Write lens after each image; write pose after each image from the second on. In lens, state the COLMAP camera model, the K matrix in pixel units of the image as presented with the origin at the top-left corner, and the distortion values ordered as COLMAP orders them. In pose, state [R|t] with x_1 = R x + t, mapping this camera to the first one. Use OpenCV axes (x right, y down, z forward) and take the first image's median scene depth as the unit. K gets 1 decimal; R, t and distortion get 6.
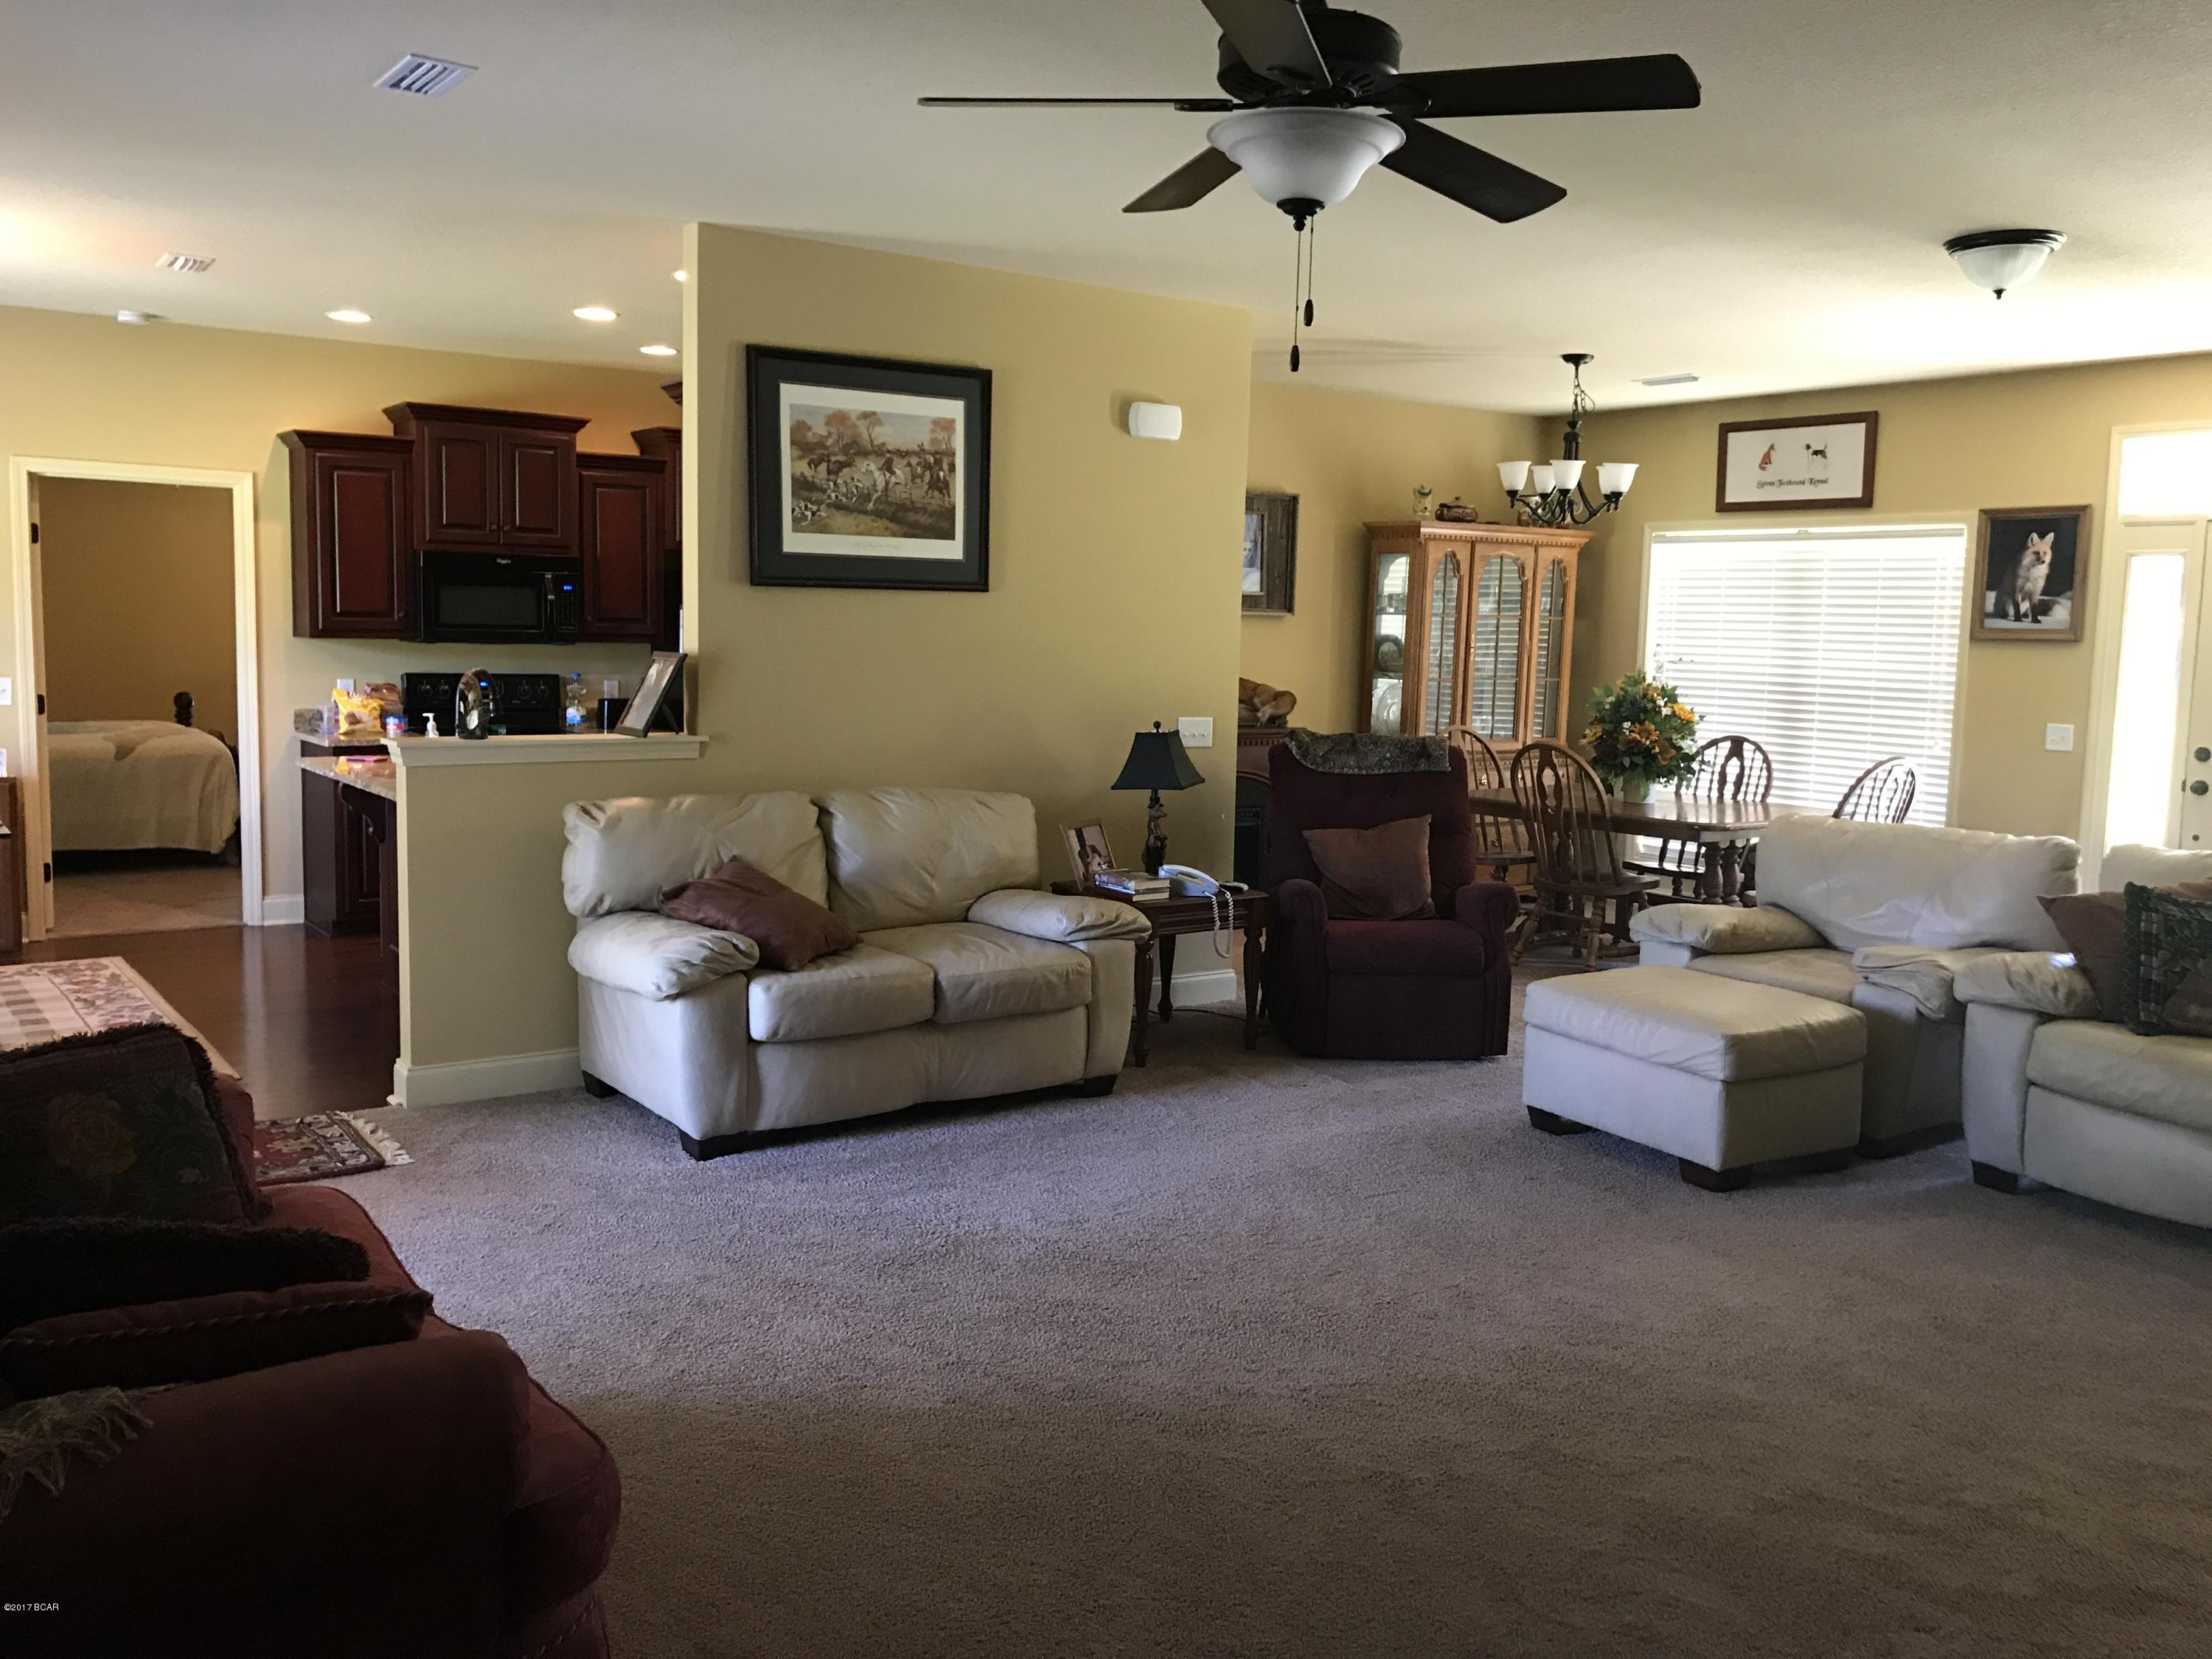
lens RADIAL K [[1815.0, 0, 1103.9], [0, 1815.0, 801.5], [0, 0, 1]] dist [0.026428, -0.015028]
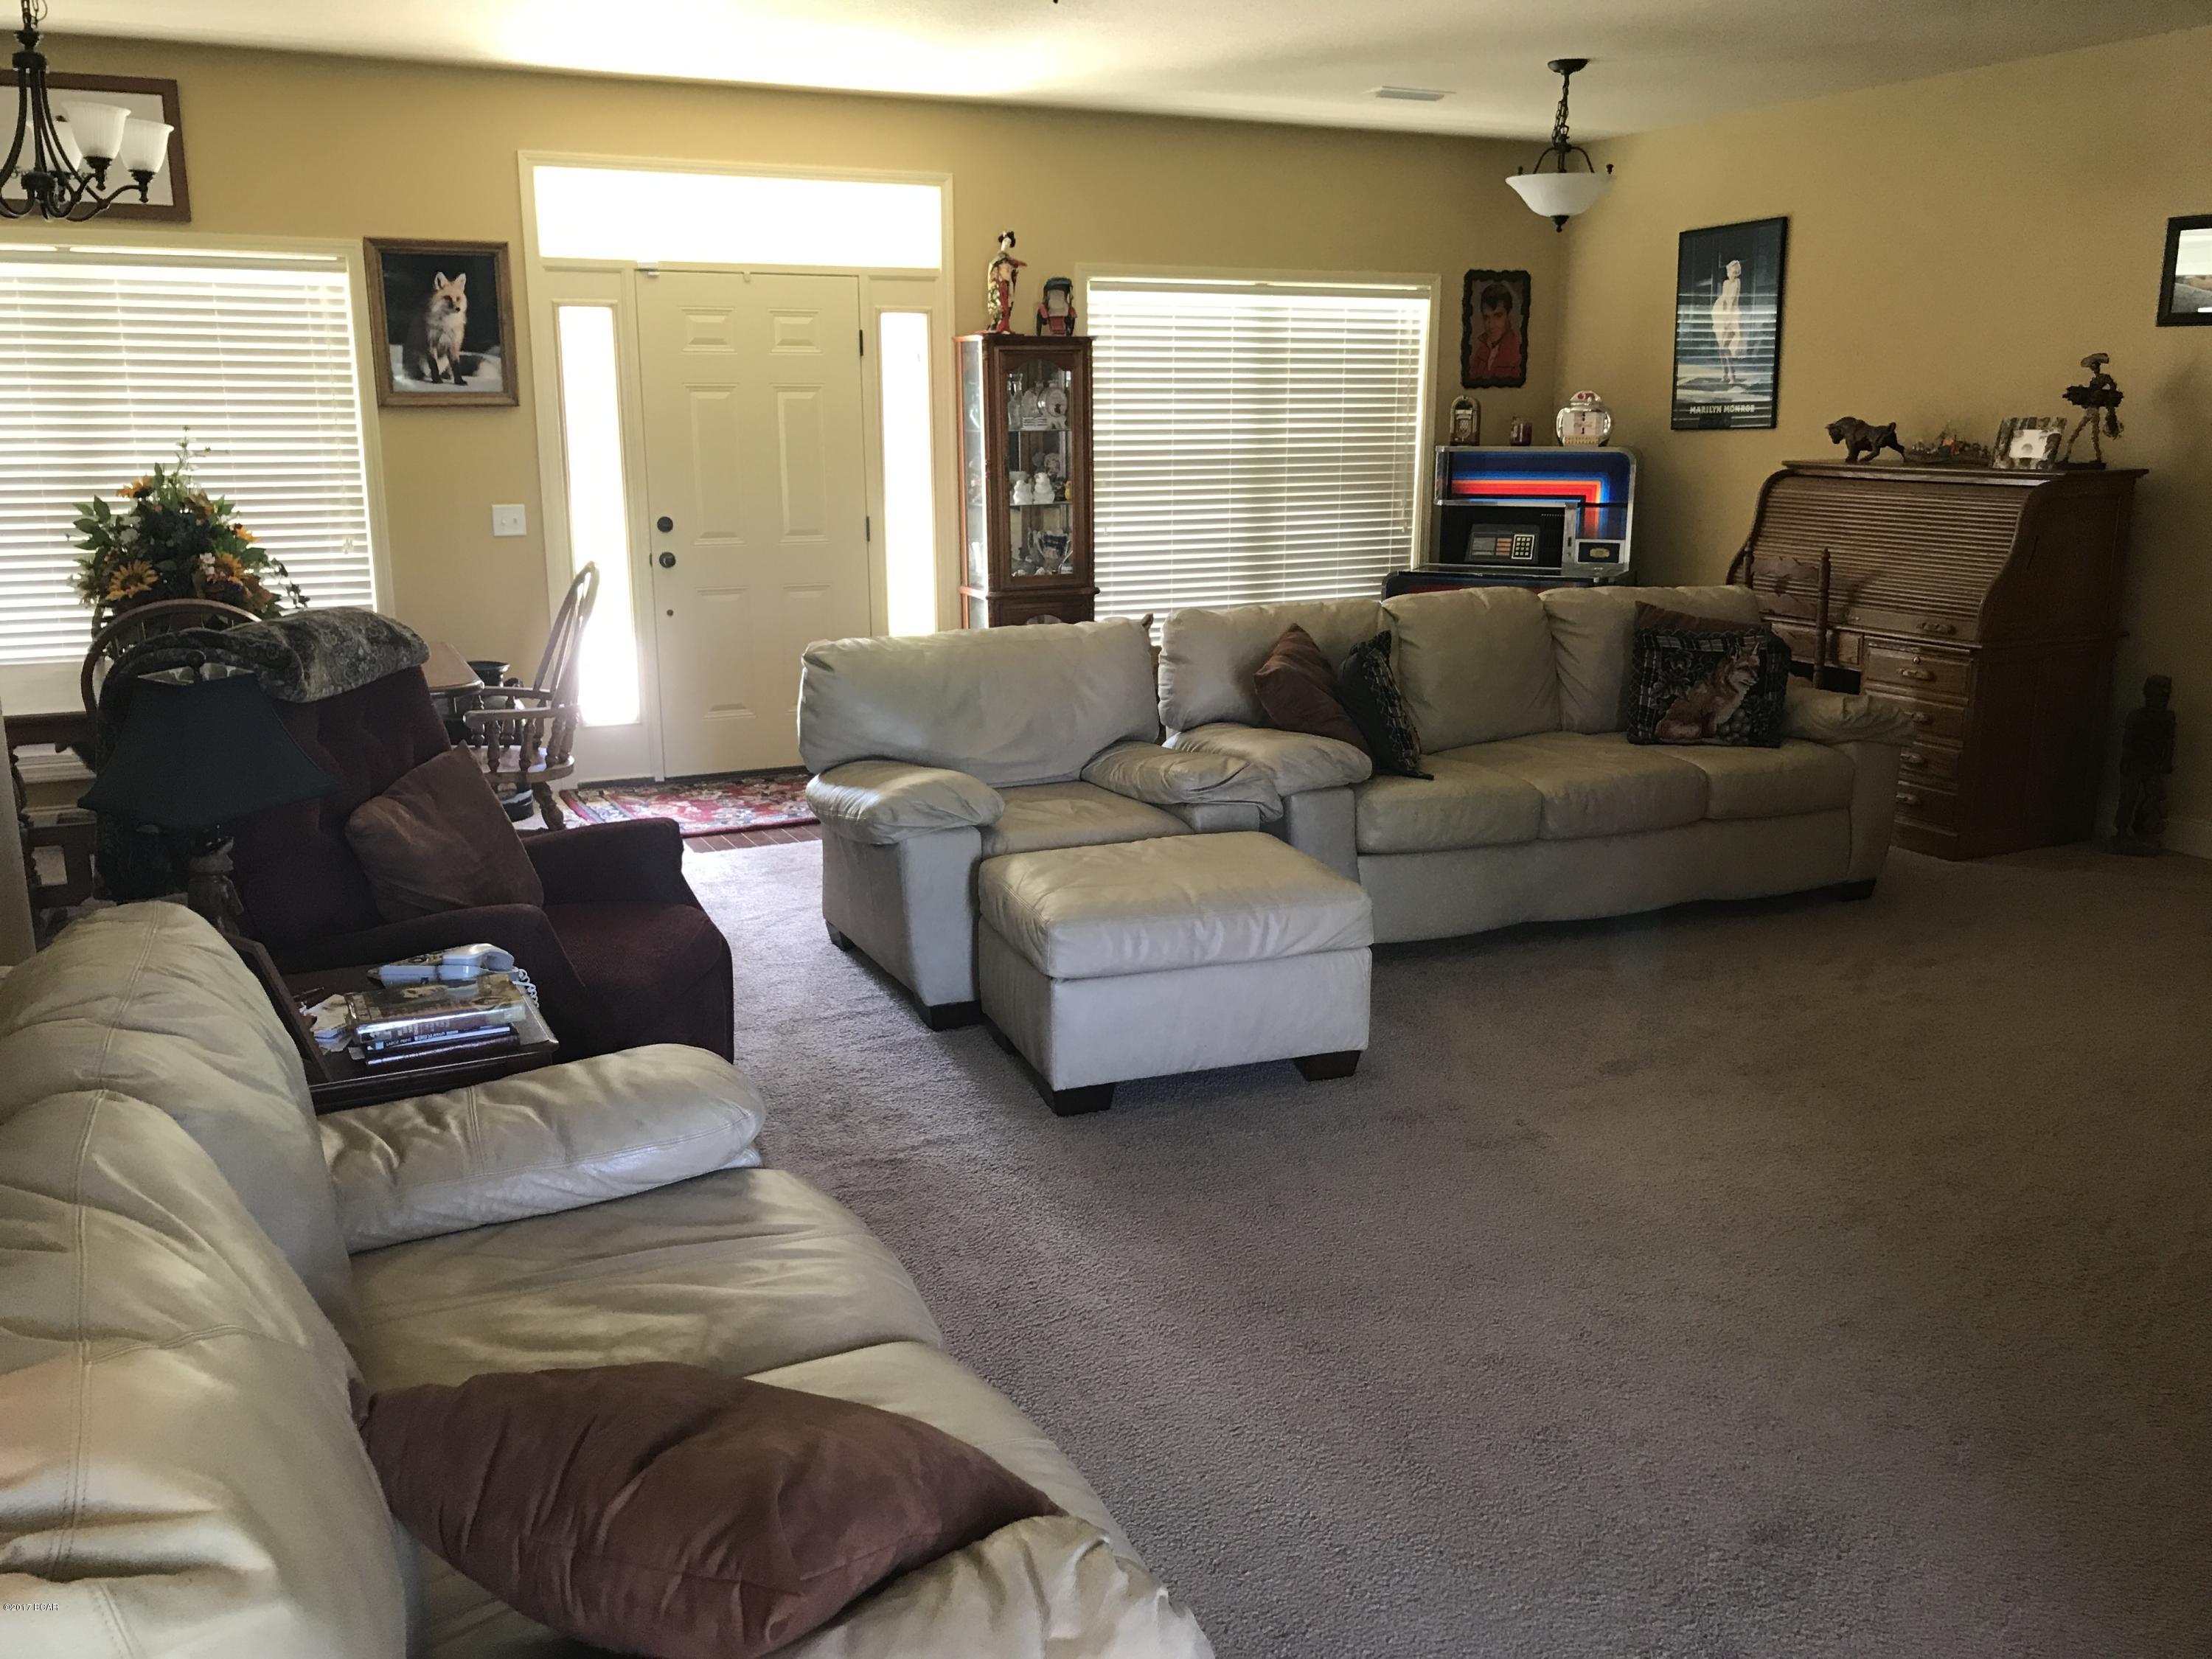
lens RADIAL K [[1815.0, 0, 1103.9], [0, 1815.0, 801.5], [0, 0, 1]] dist [0.026428, -0.015028]
pose [[0.179015, -0.234560, 0.955476, -0.361101], [0.109189, 0.969902, 0.217644, -0.081965], [-0.977769, 0.065366, 0.199238, 0.736467]]
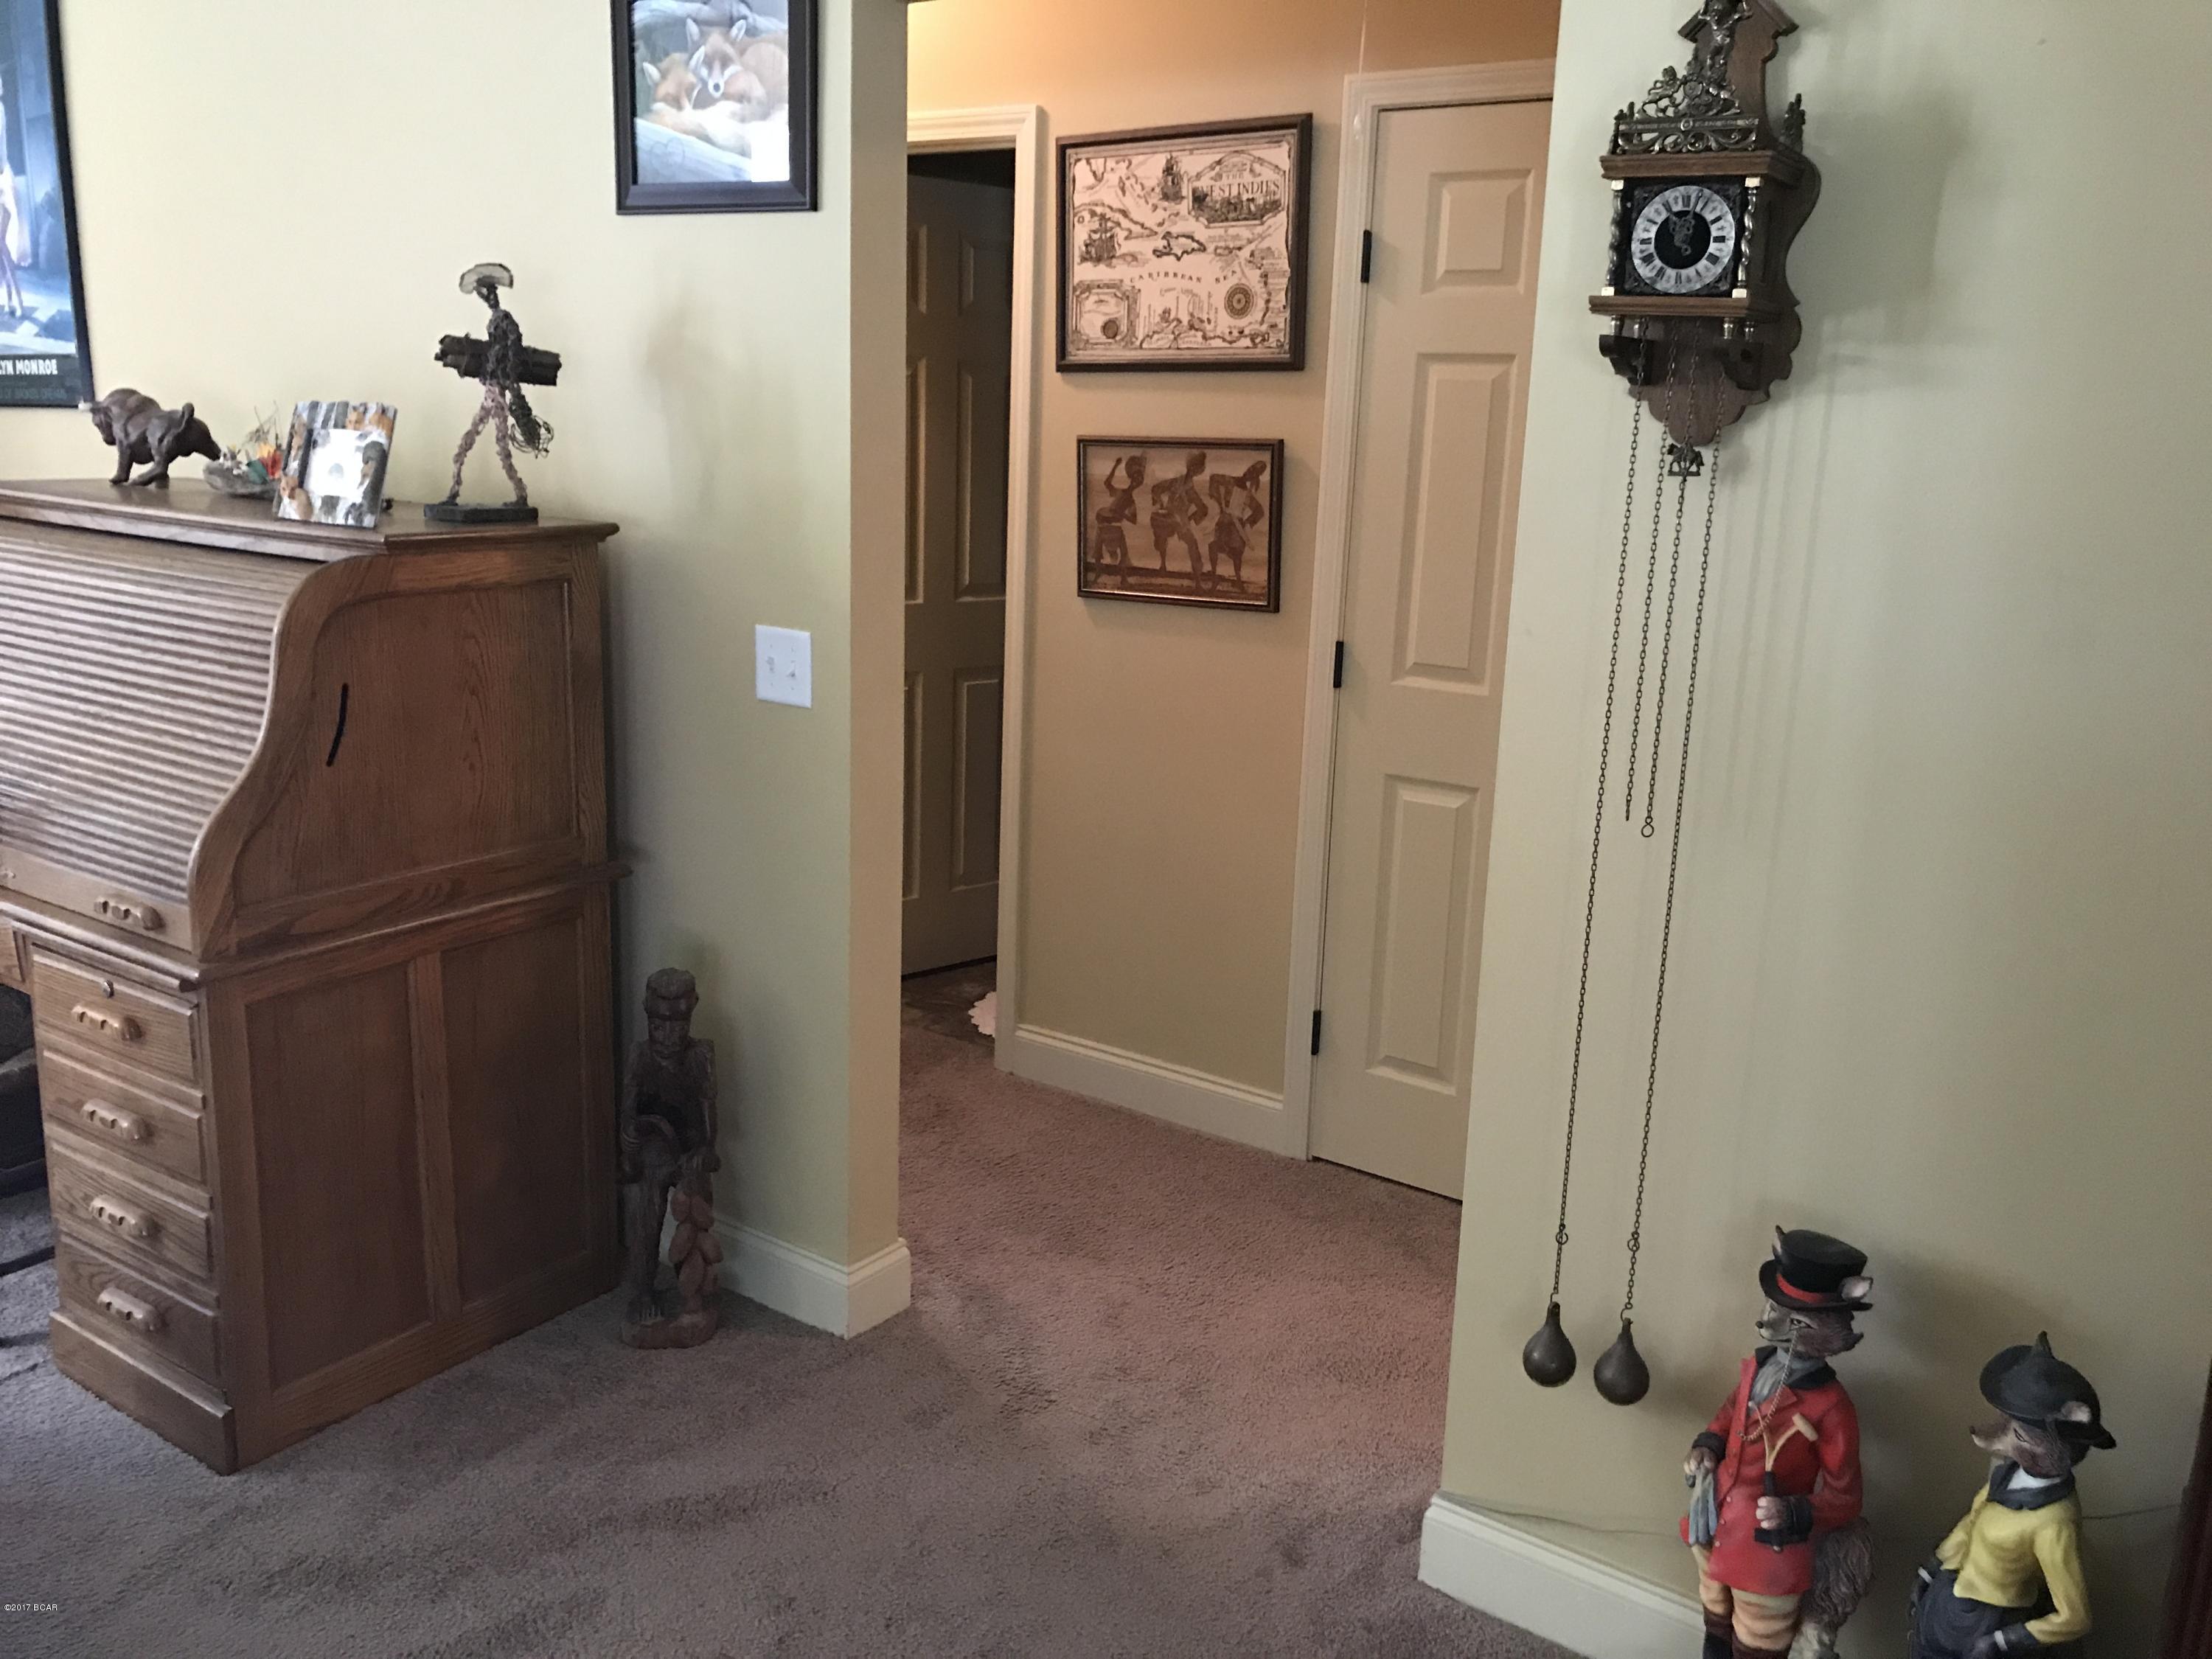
lens RADIAL K [[1815.0, 0, 1103.9], [0, 1815.0, 801.5], [0, 0, 1]] dist [0.026428, -0.015028]
pose [[-0.326199, -0.237224, 0.915051, 0.252555], [0.055641, 0.961503, 0.269102, -0.028534], [-0.943662, 0.138695, -0.300442, 0.403191]]
